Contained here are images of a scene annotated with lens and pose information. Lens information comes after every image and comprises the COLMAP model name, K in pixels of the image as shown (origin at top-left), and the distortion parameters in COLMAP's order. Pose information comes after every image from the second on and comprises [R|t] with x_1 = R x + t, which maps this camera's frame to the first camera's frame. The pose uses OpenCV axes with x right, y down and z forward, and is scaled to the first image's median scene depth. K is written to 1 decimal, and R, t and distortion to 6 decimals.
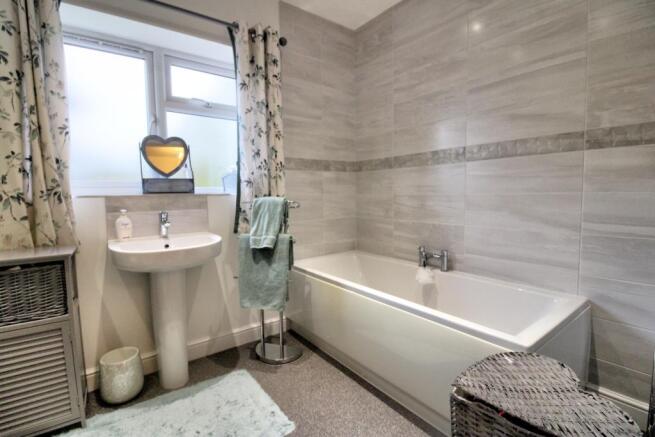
lens RADIAL K [[306.0, 0, 328.6], [0, 306.0, 215.9], [0, 0, 1]] dist [-0.001755, -0.015175]
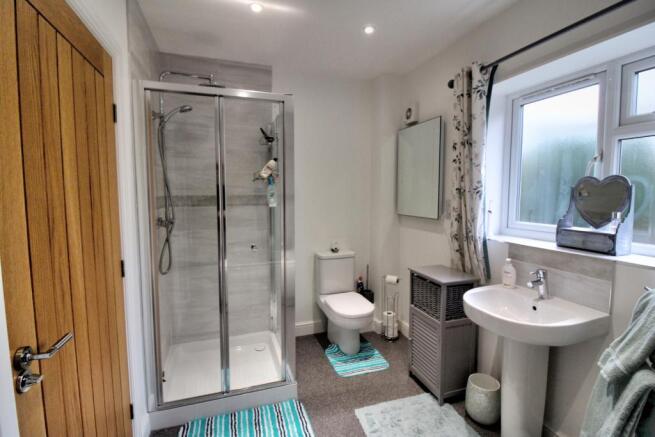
lens RADIAL K [[306.0, 0, 328.6], [0, 306.0, 215.9], [0, 0, 1]] dist [-0.001755, -0.015175]
pose [[-0.323912, 0.084034, -0.942348, 0.486785], [-0.060759, 0.992144, 0.109359, -0.231281], [0.944134, 0.092678, -0.316261, 0.682669]]
